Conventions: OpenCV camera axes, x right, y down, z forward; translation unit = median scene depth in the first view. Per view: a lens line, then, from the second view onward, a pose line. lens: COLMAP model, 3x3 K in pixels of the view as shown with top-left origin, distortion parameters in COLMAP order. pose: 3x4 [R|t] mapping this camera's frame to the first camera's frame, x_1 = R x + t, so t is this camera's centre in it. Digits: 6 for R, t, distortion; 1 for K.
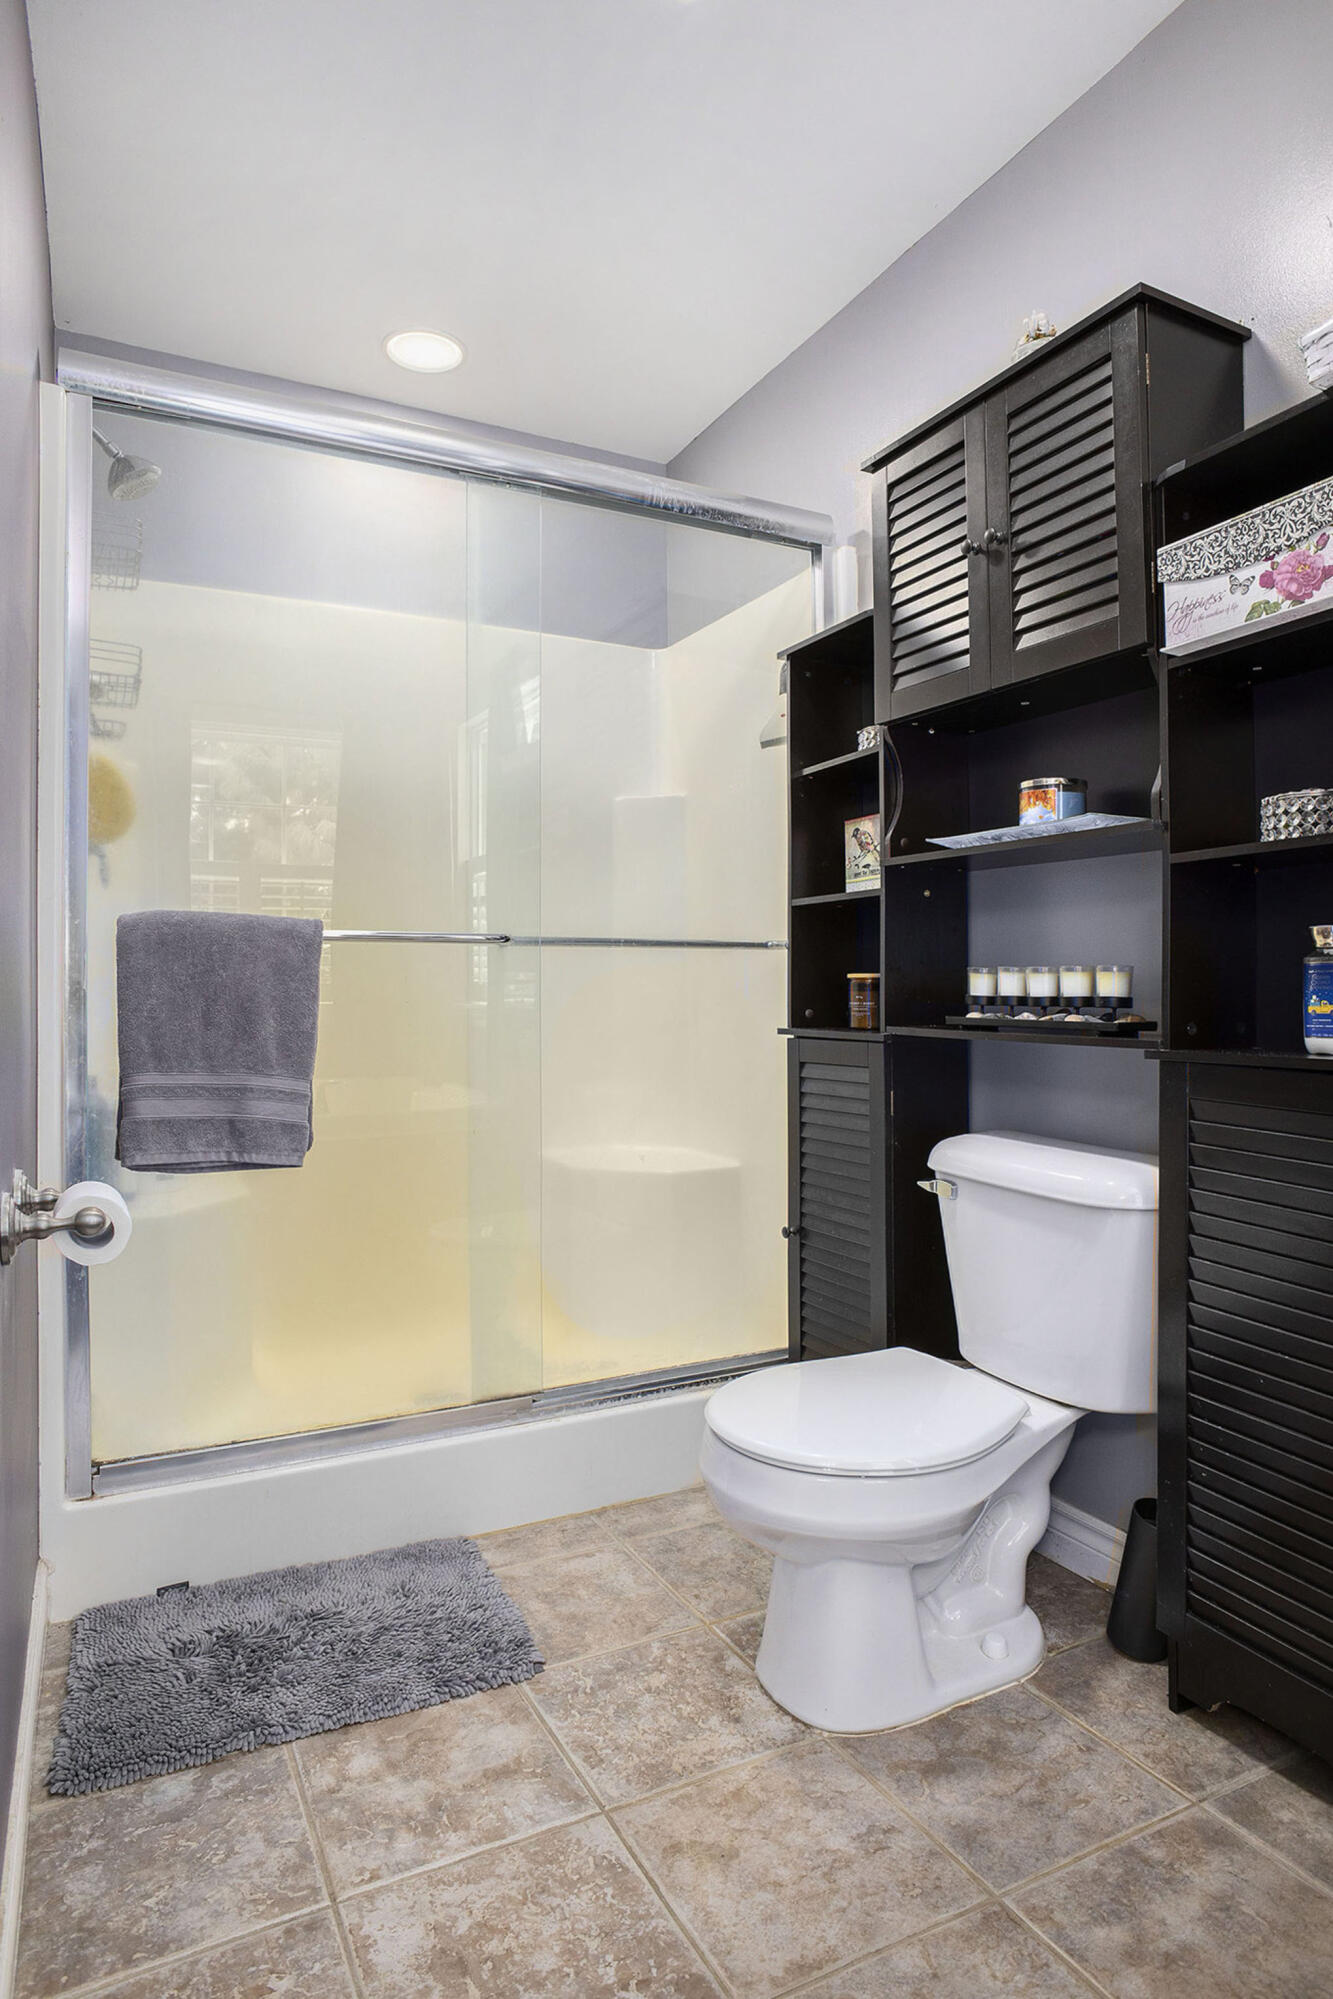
lens RADIAL K [[1146.5, 0, 635.2], [0, 1146.5, 969.9], [0, 0, 1]] dist [-0.004656, 0.002671]
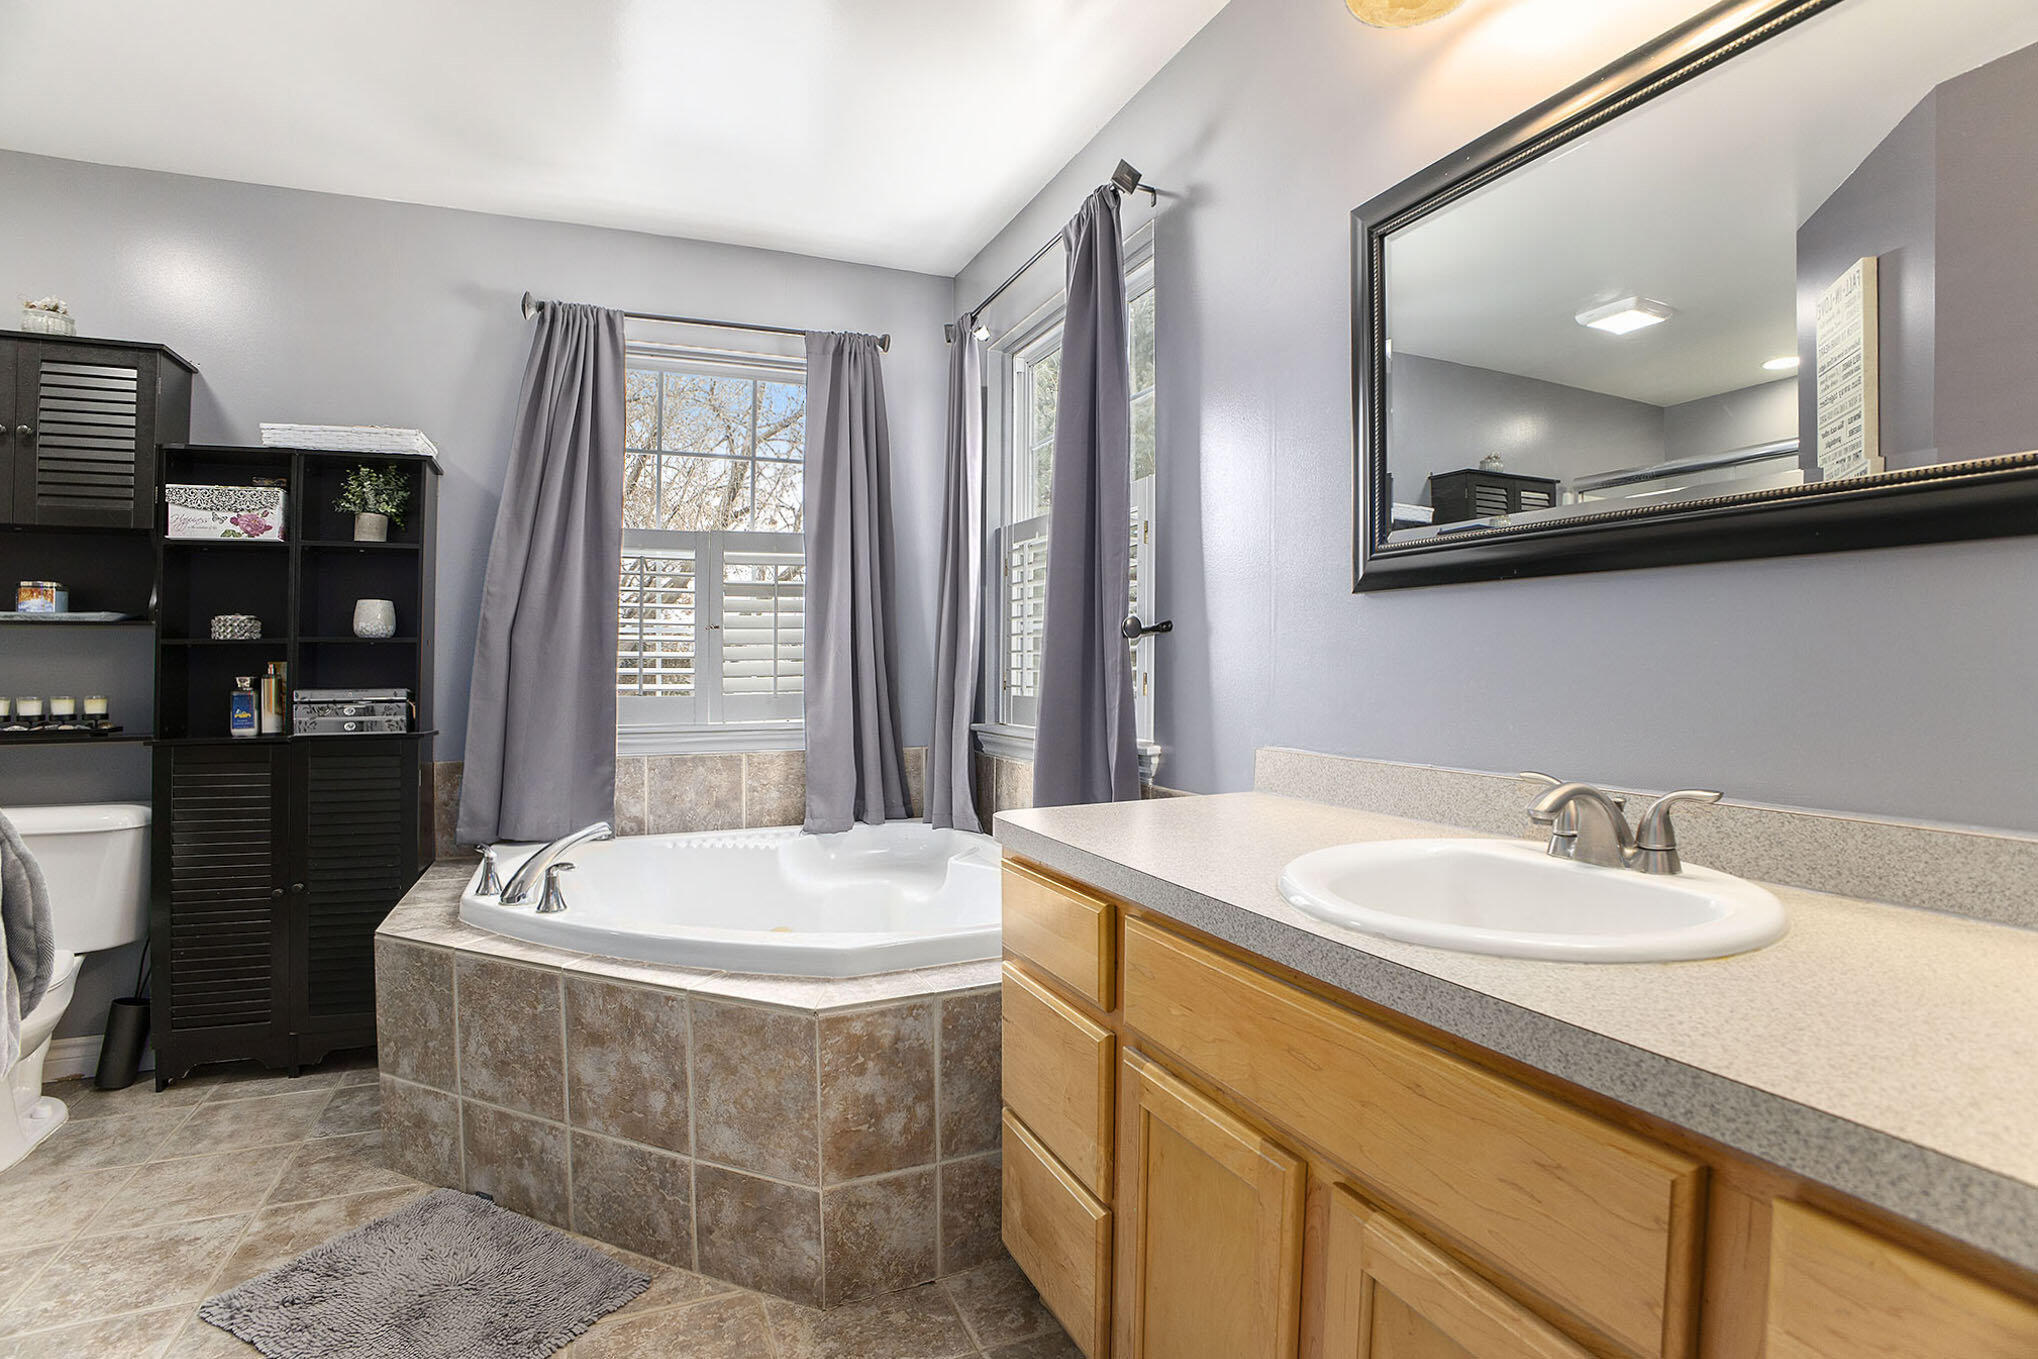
lens RADIAL K [[987.4, 0, 1036.3], [0, 987.4, 679.1], [0, 0, 1]] dist [-0.071329, 0.006775]
pose [[0.038346, 0.000399, 0.999264, -1.017274], [0.003122, 0.999995, -0.000519, -0.026133], [-0.999260, 0.003139, 0.038344, -0.520702]]
